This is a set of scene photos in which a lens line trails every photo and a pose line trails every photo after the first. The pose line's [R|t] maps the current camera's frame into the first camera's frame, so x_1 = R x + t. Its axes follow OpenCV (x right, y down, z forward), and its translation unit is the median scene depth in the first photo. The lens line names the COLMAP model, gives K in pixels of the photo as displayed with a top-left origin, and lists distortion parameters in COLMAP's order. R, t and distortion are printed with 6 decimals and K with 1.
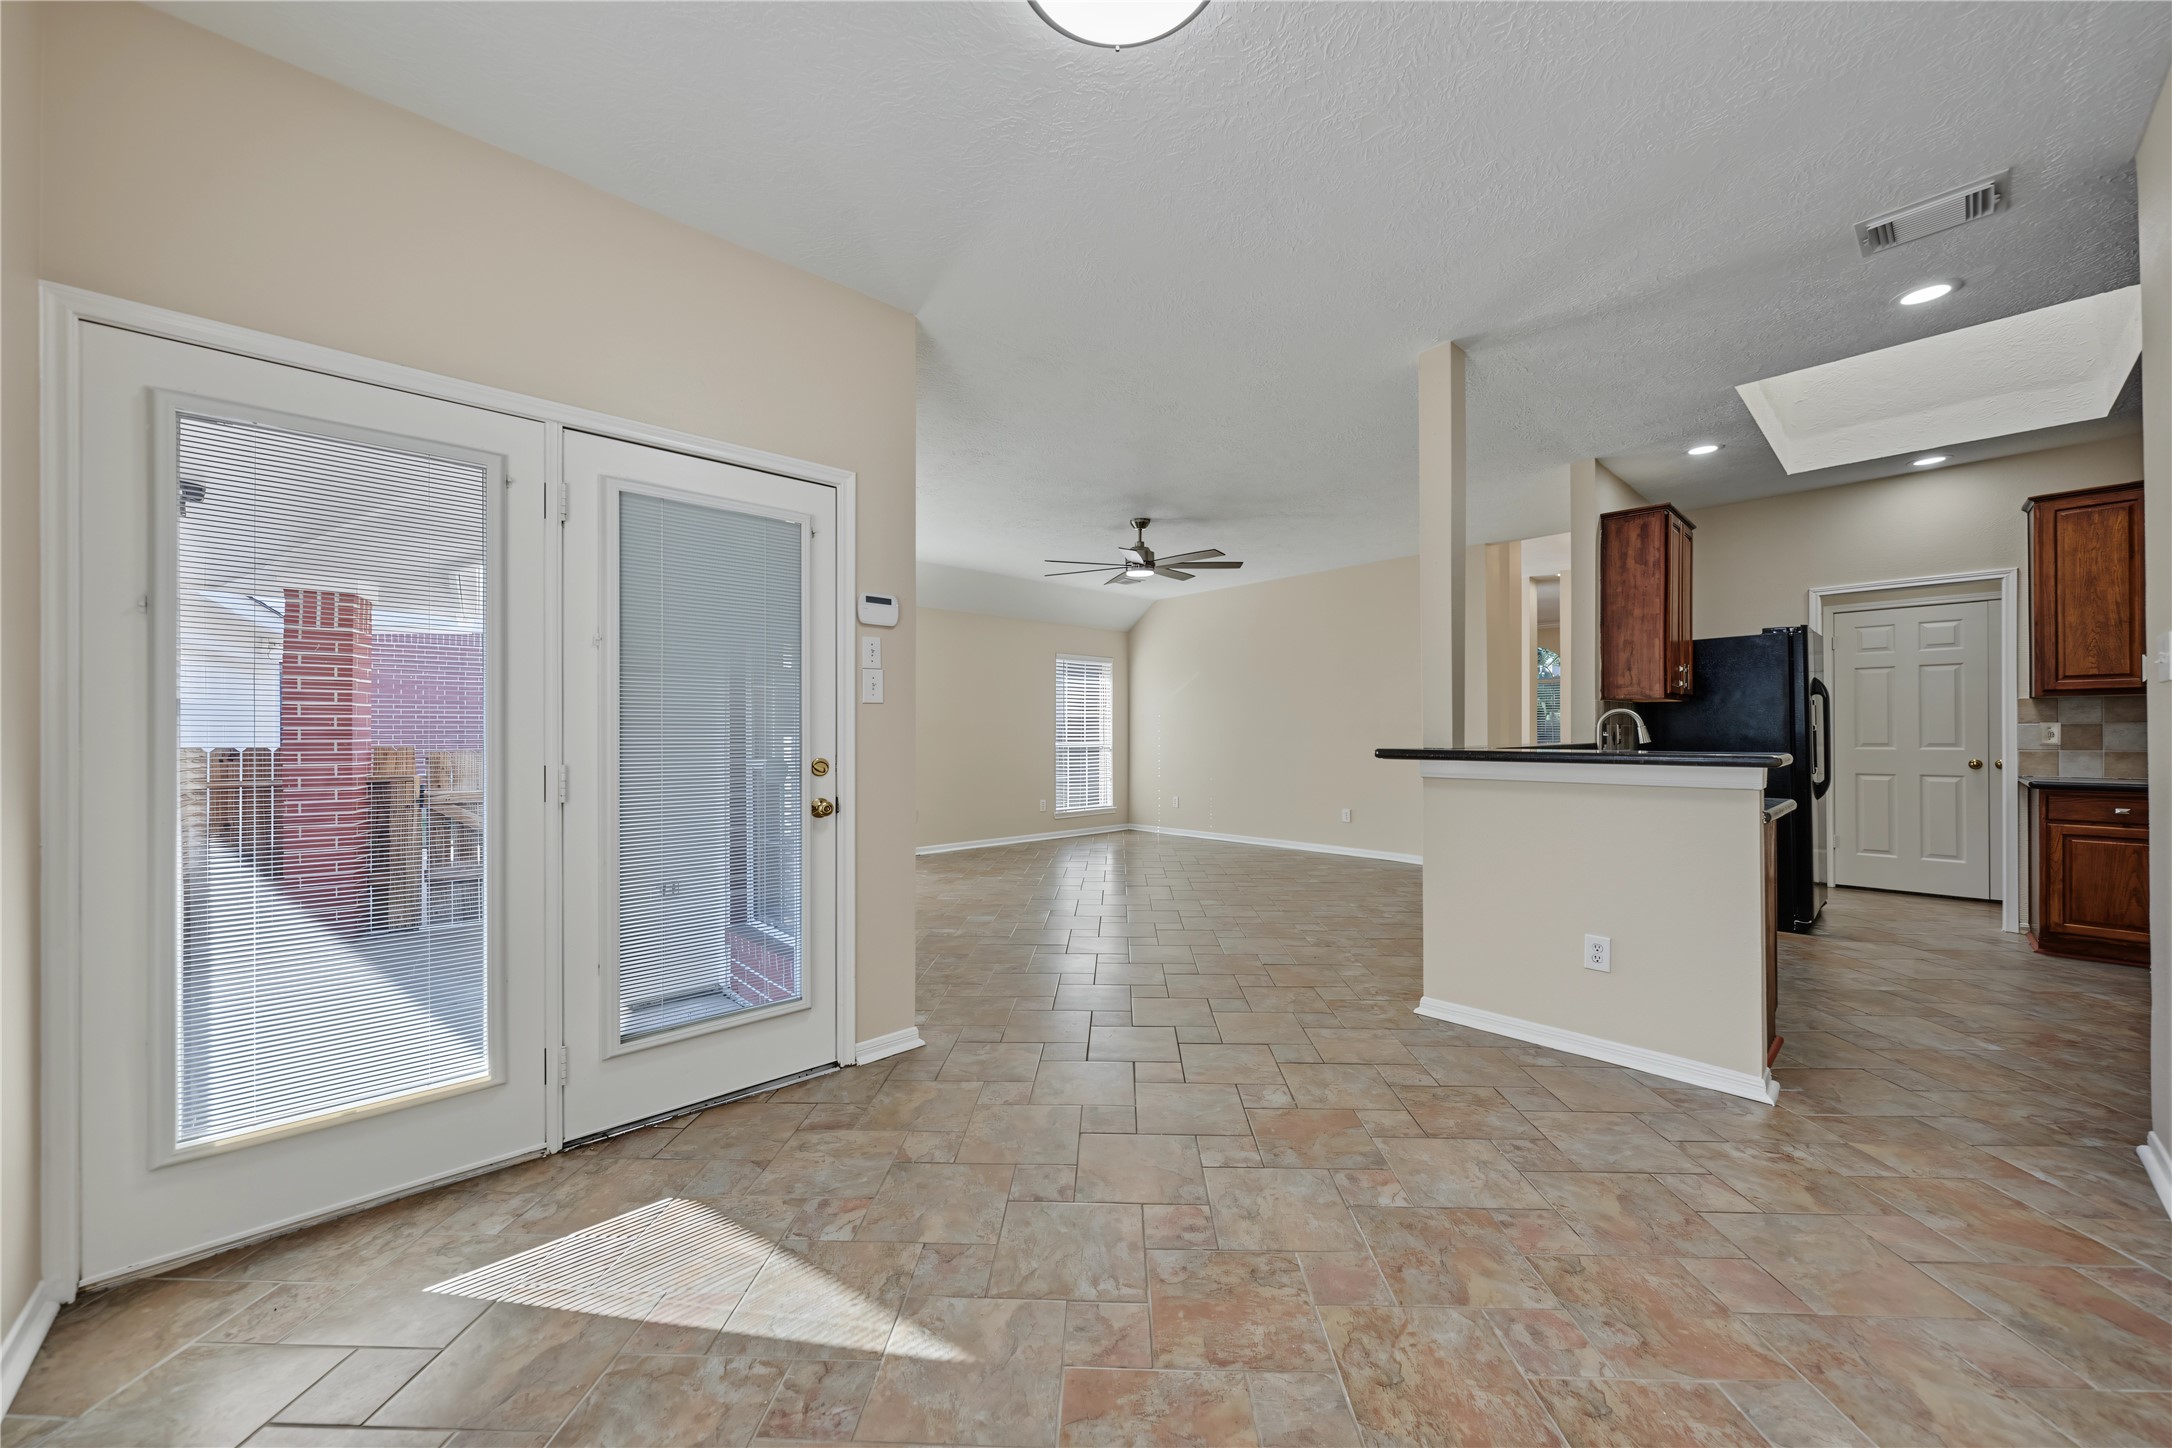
lens RADIAL K [[786.2, 0, 1084.9], [0, 786.2, 732.1], [0, 0, 1]] dist [0.000295, 0.000078]
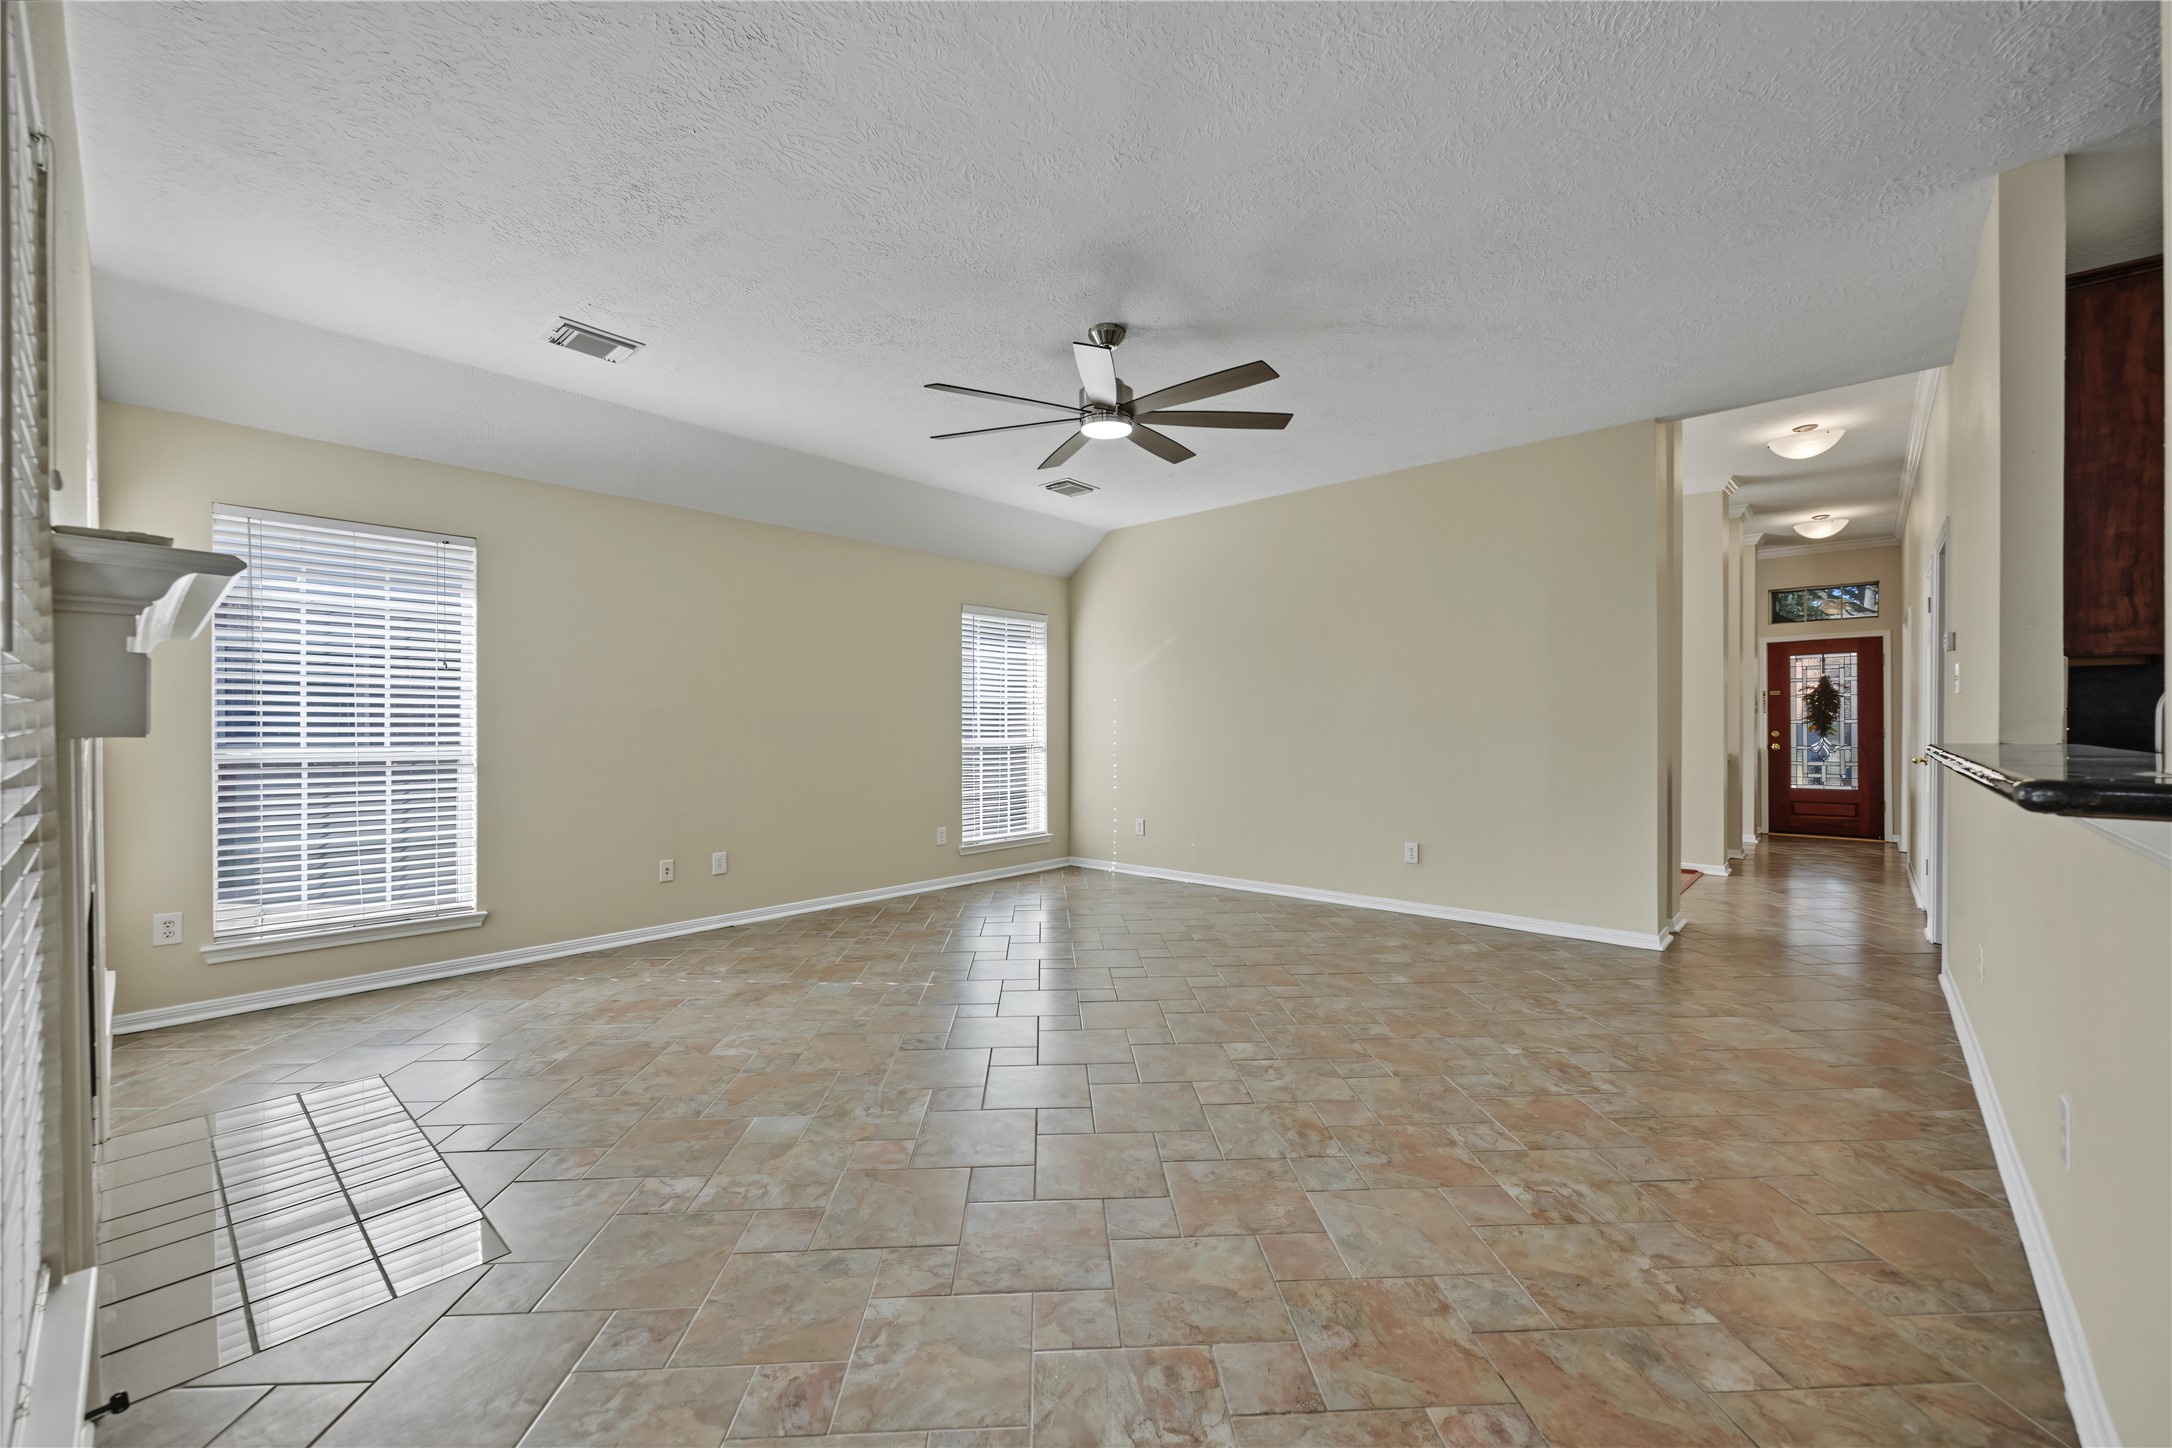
lens RADIAL K [[857.4, 0, 1080.6], [0, 857.4, 729.4], [0, 0, 1]] dist [-0.000484, -0.000103]
pose [[0.996422, -0.000686, 0.084519, 0.003131], [0.000159, 0.999980, 0.006247, 0.000627], [-0.084521, -0.006211, 0.996402, 0.521385]]
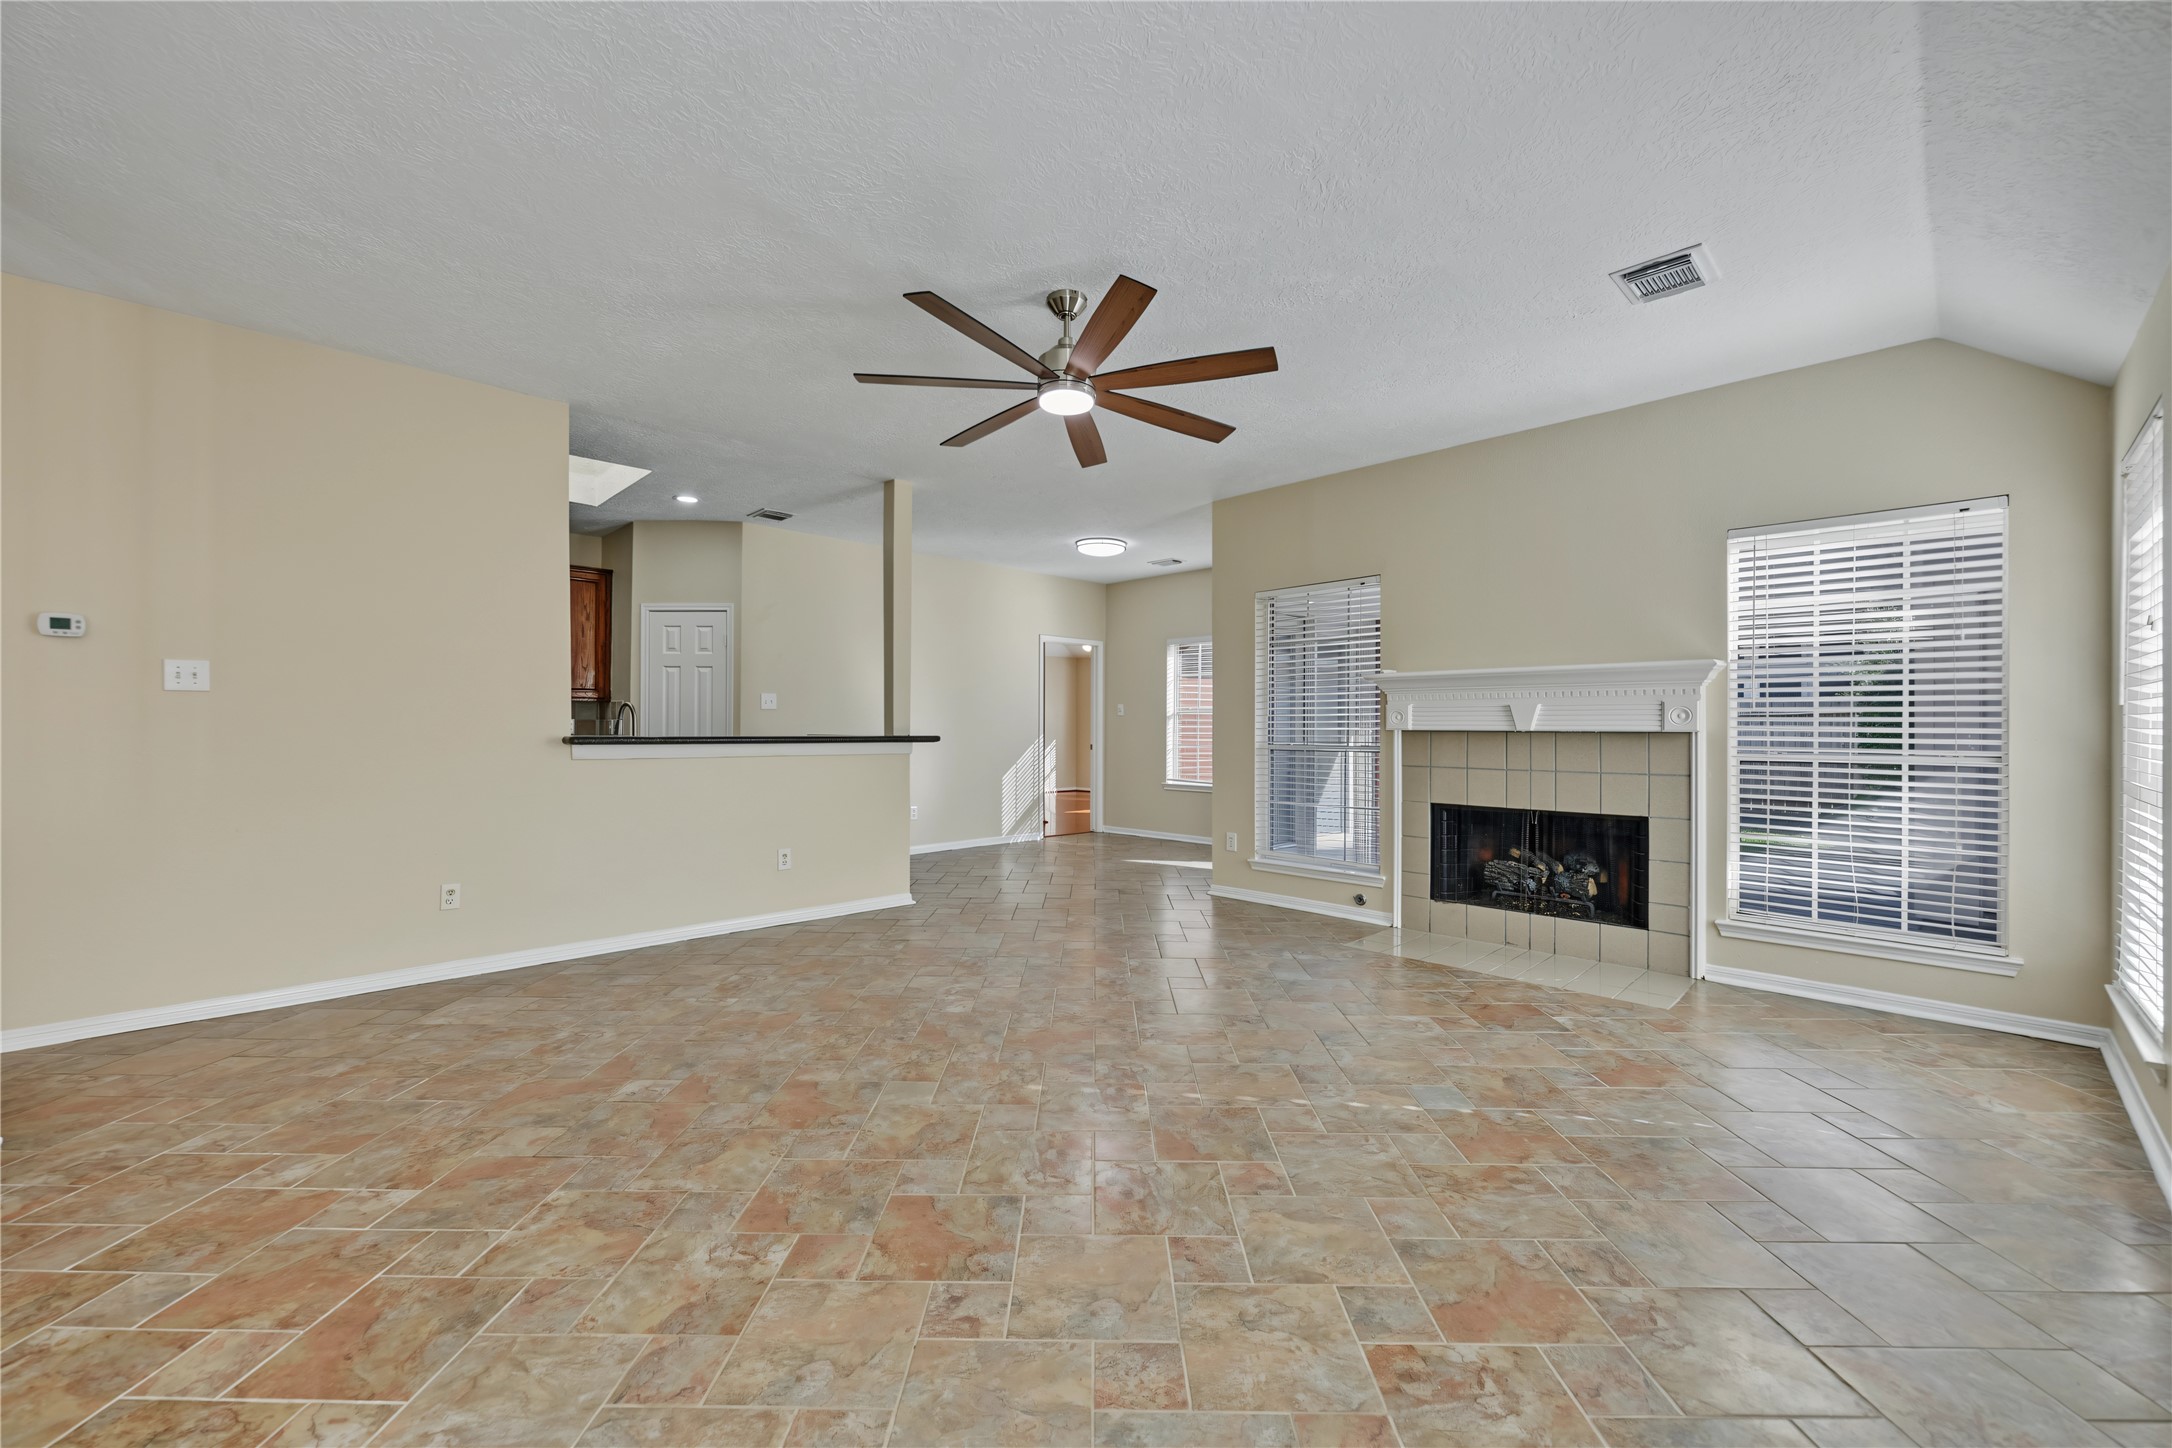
lens RADIAL K [[857.4, 0, 1080.6], [0, 857.4, 729.4], [0, 0, 1]] dist [-0.000484, -0.000103]
pose [[-0.999712, -0.000775, -0.023973, 0.093176], [-0.000822, 0.999998, 0.001953, 0.003468], [0.023971, 0.001973, -0.999711, 1.946003]]
